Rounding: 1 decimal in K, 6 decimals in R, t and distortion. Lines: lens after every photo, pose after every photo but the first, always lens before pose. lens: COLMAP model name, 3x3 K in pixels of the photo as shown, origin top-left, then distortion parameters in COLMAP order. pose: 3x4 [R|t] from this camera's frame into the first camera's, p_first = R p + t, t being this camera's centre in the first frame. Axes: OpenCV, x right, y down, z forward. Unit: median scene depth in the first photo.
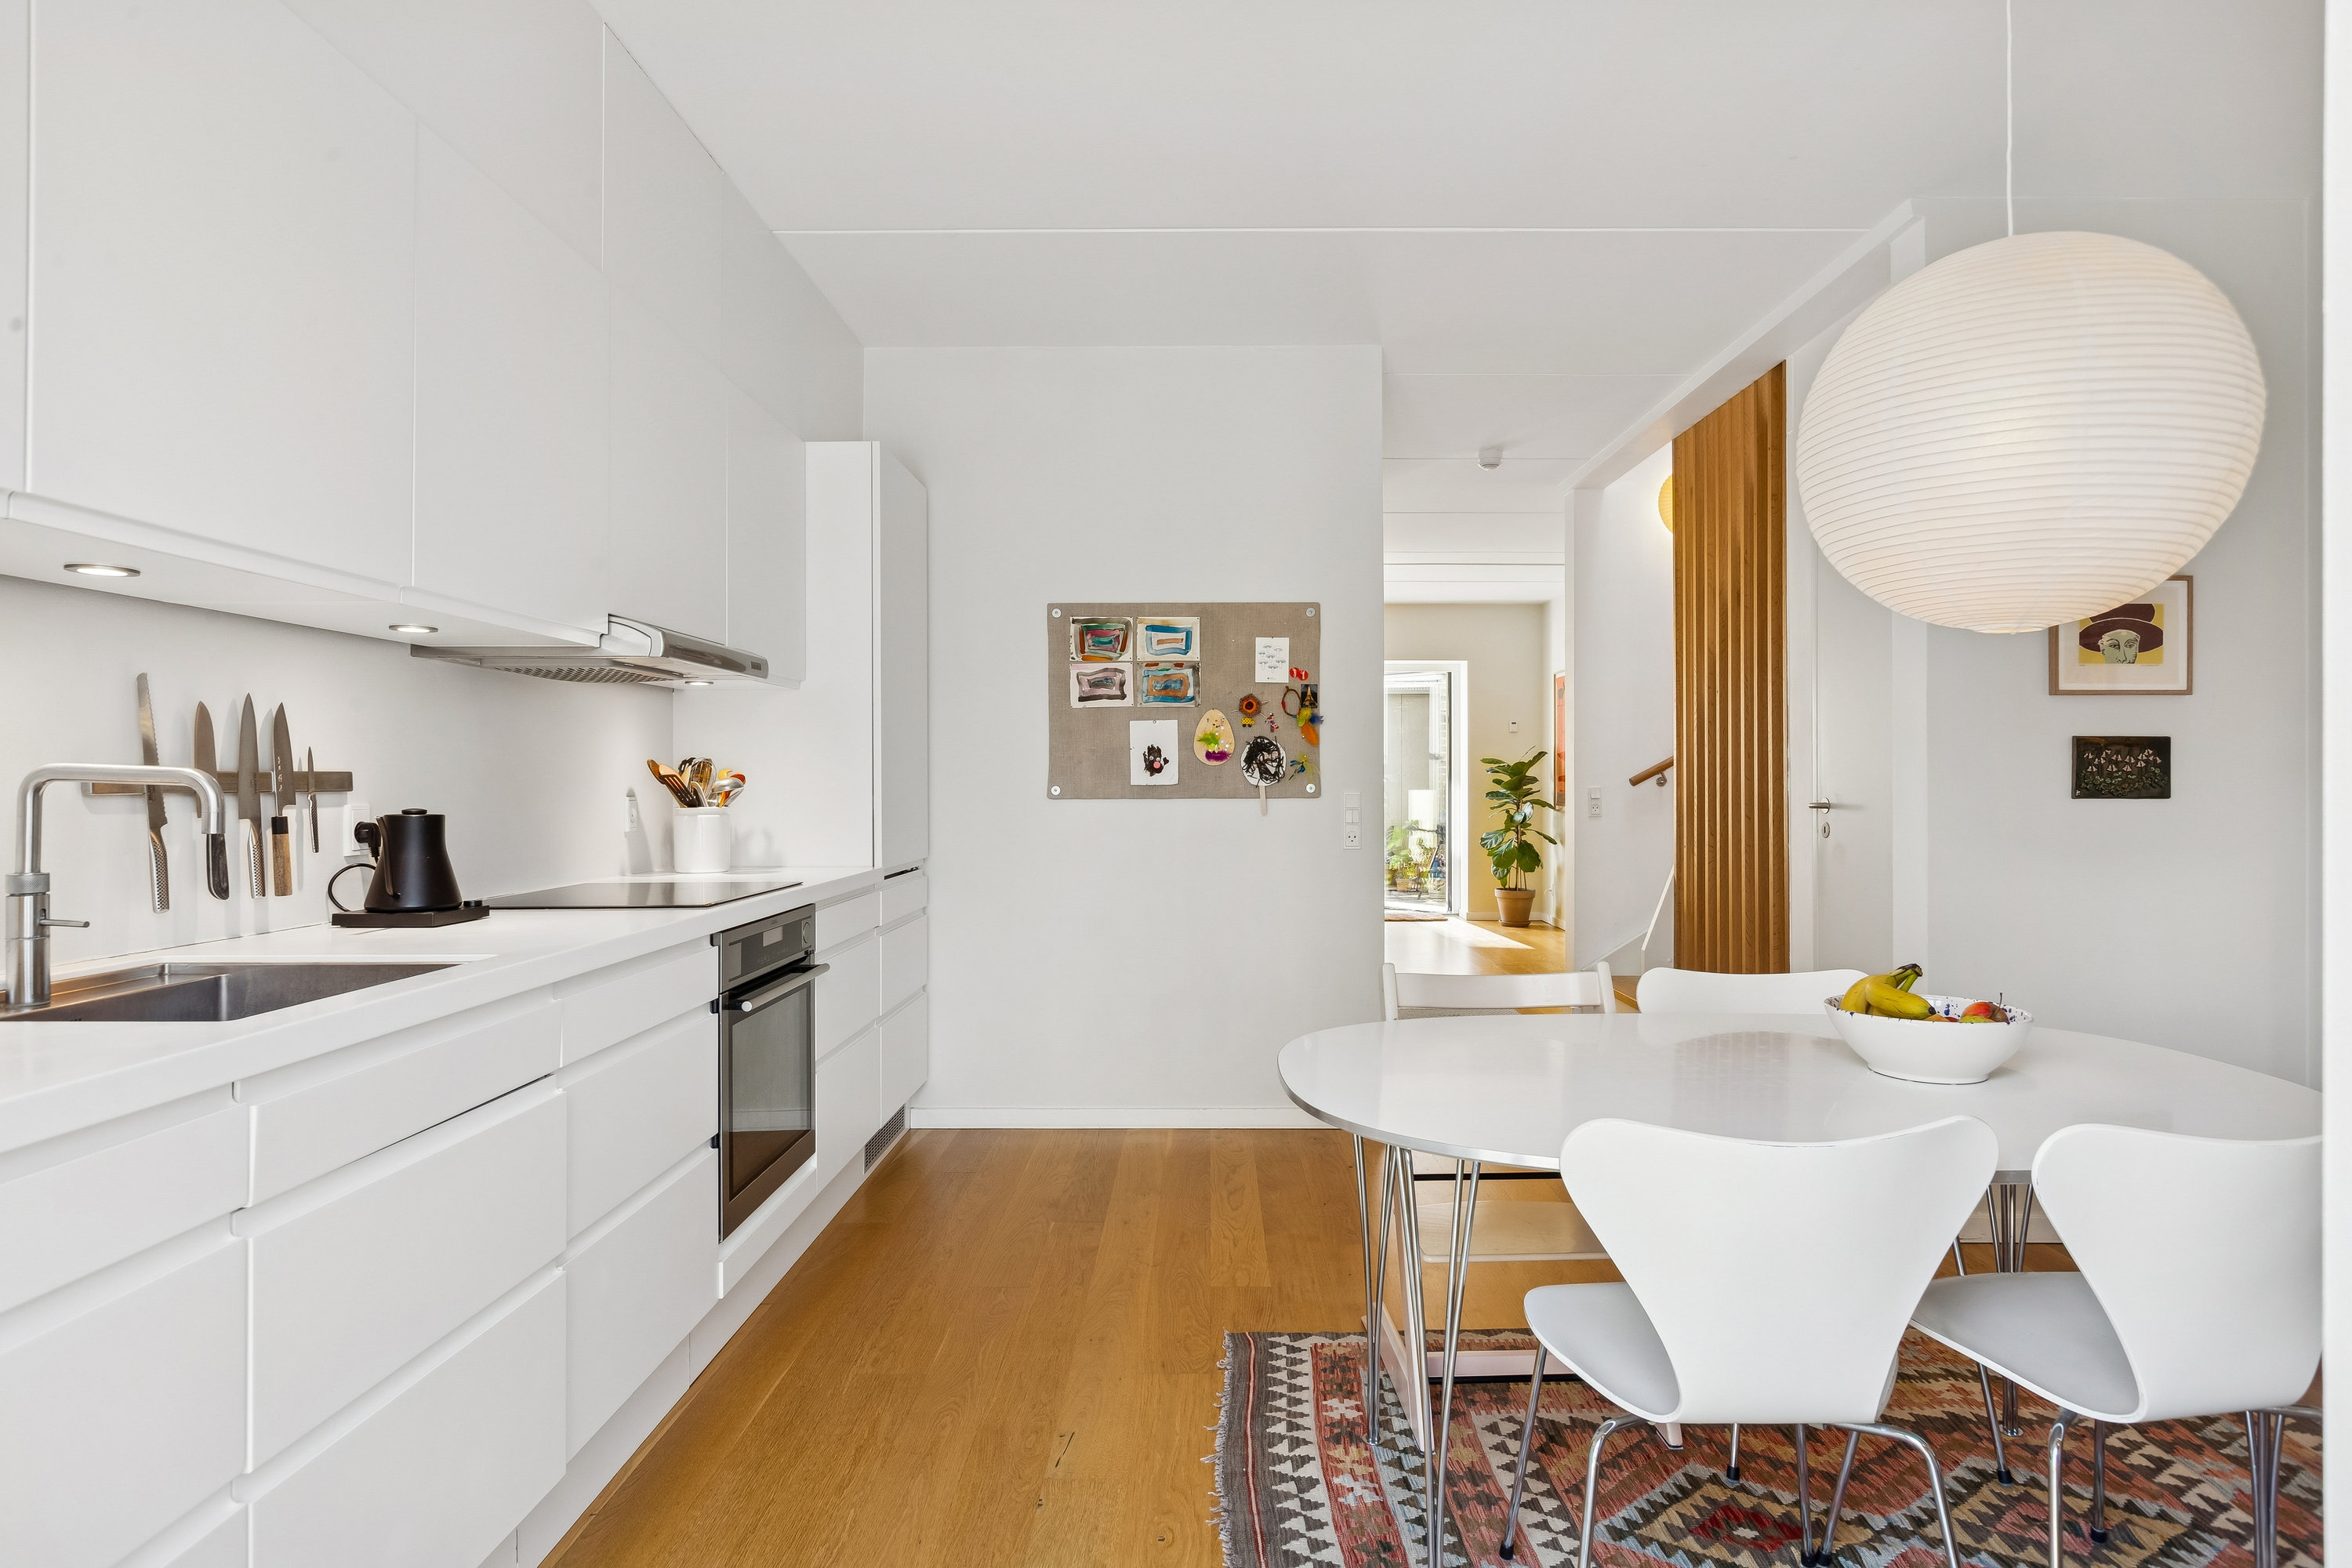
lens RADIAL K [[1303.3, 0, 1183.0], [0, 1303.3, 781.6], [0, 0, 1]] dist [-0.001481, -0.000146]
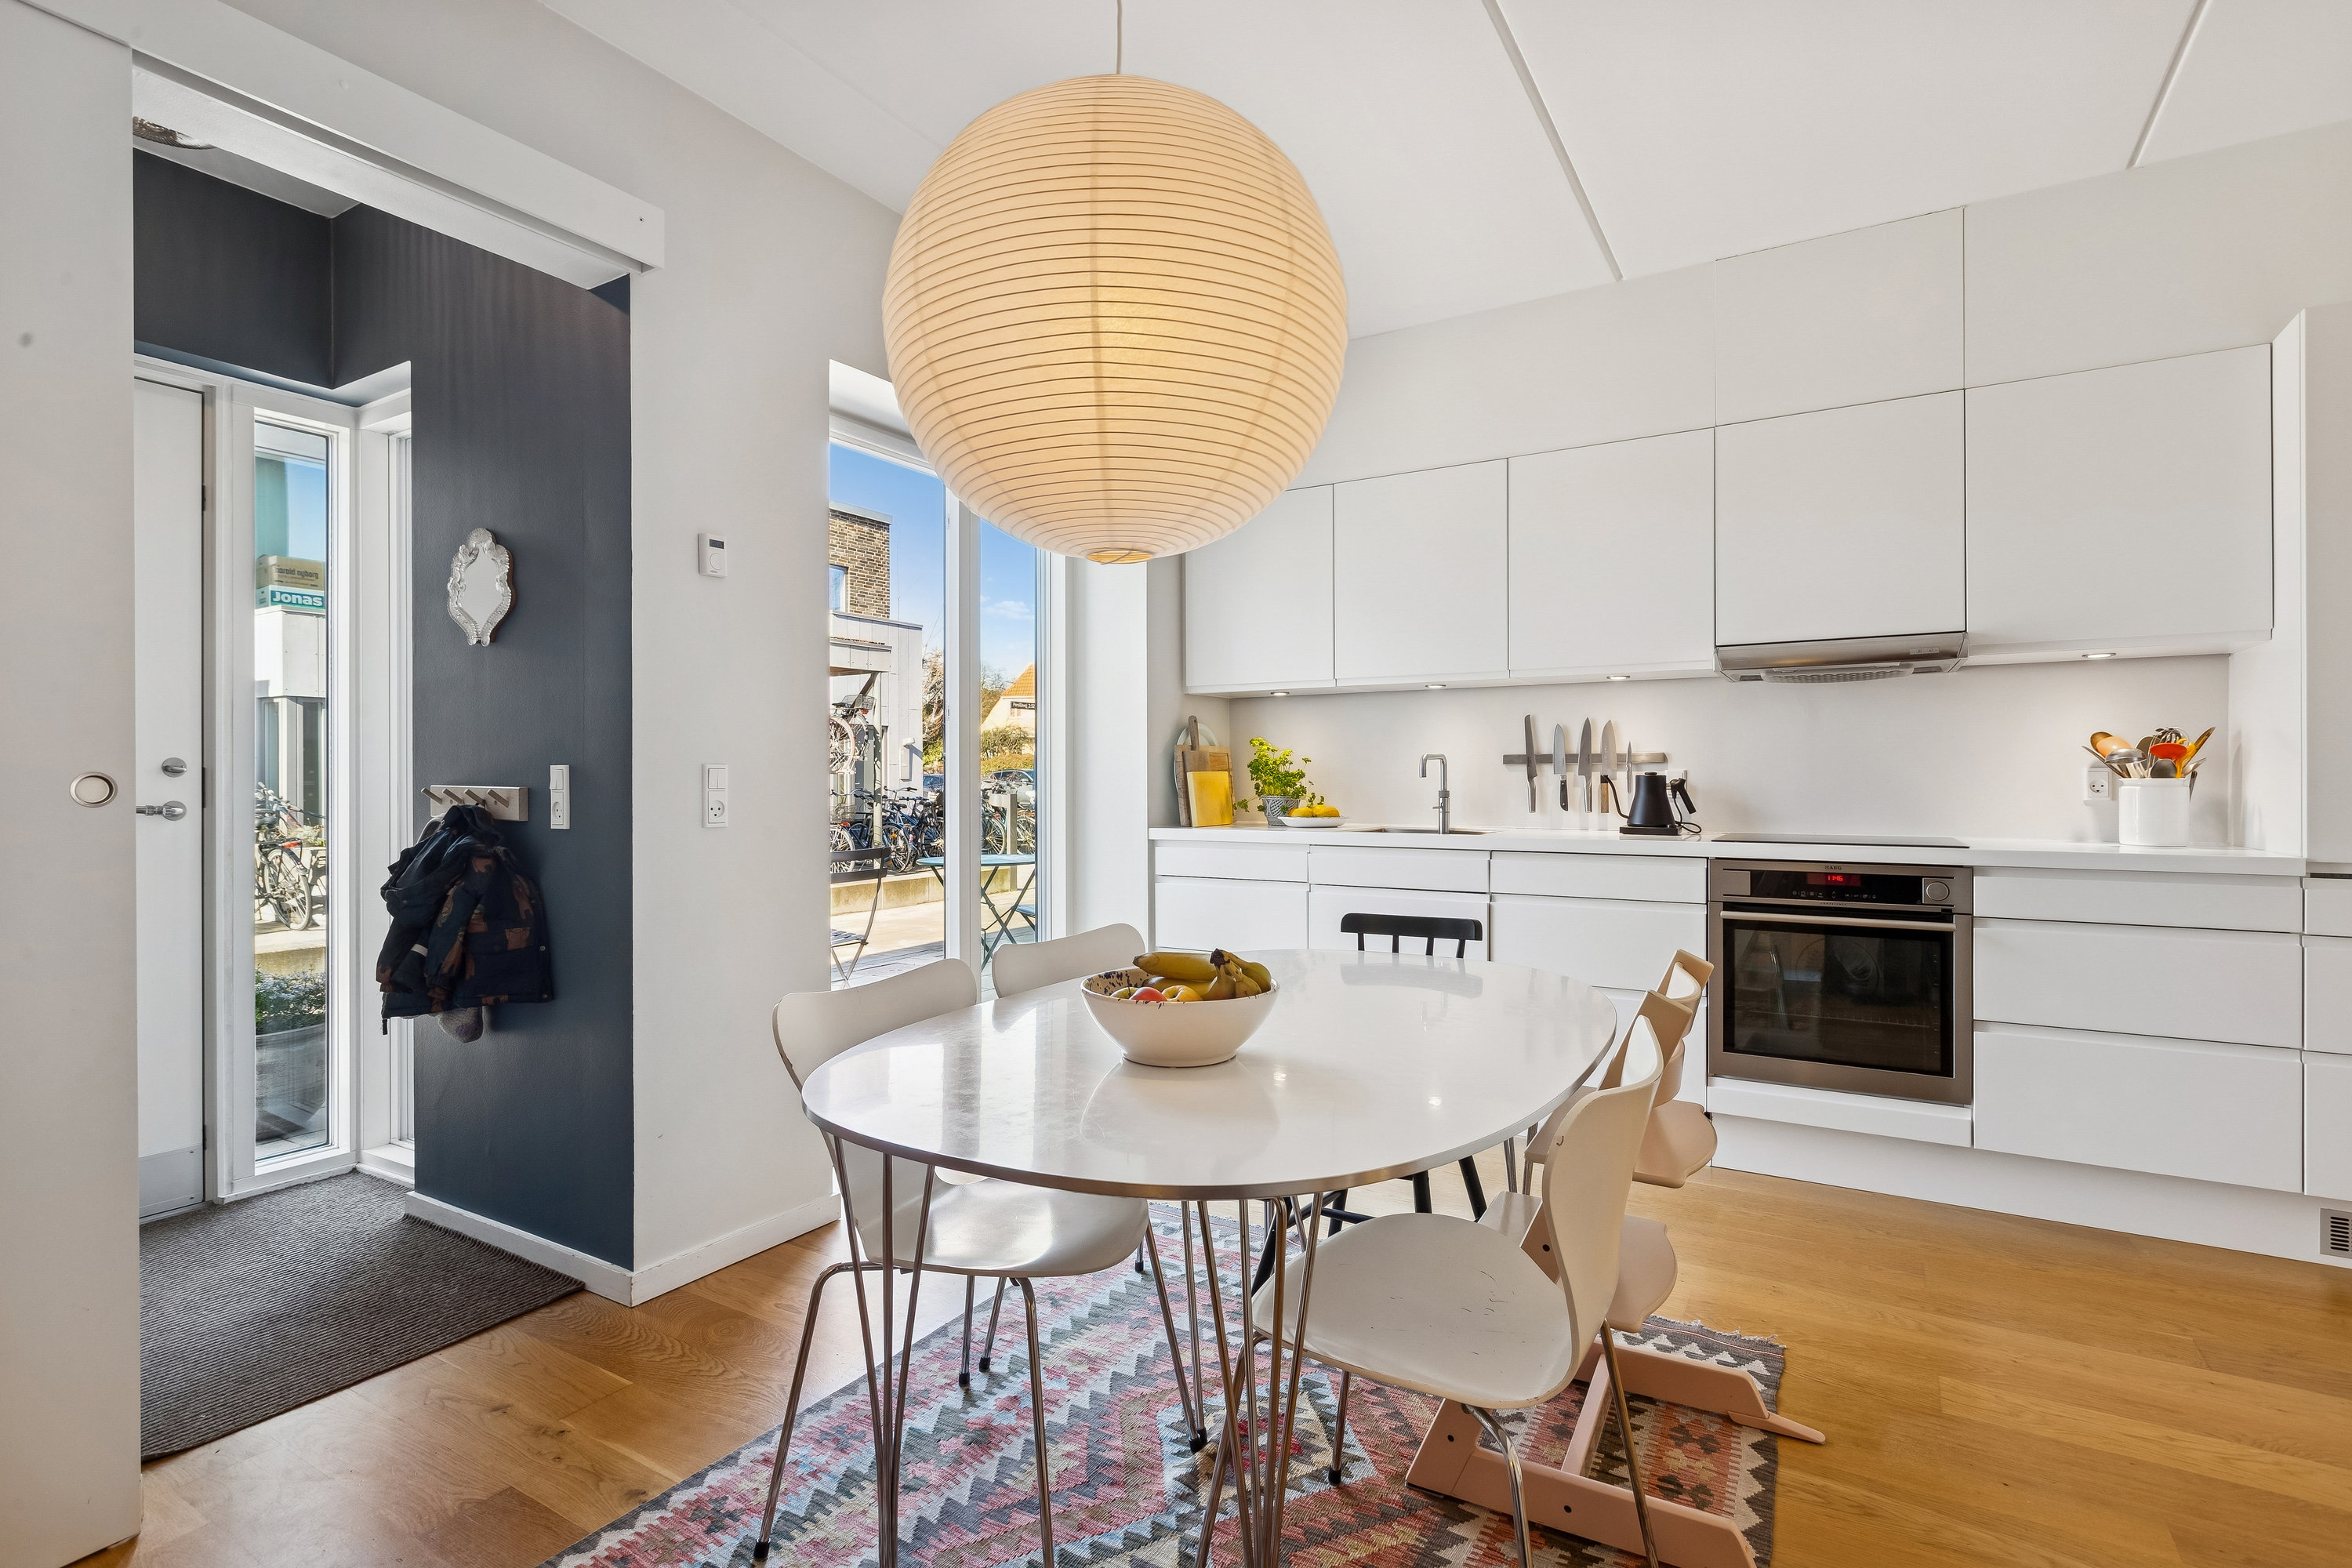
lens RADIAL K [[1142.7, 0, 1178.9], [0, 1142.7, 780.3], [0, 0, 1]] dist [-0.004272, 0.002213]
pose [[-0.505004, 0.003412, -0.863110, 1.214755], [-0.000166, 0.999992, 0.004050, 0.028481], [0.863117, 0.002189, -0.504999, 1.342178]]
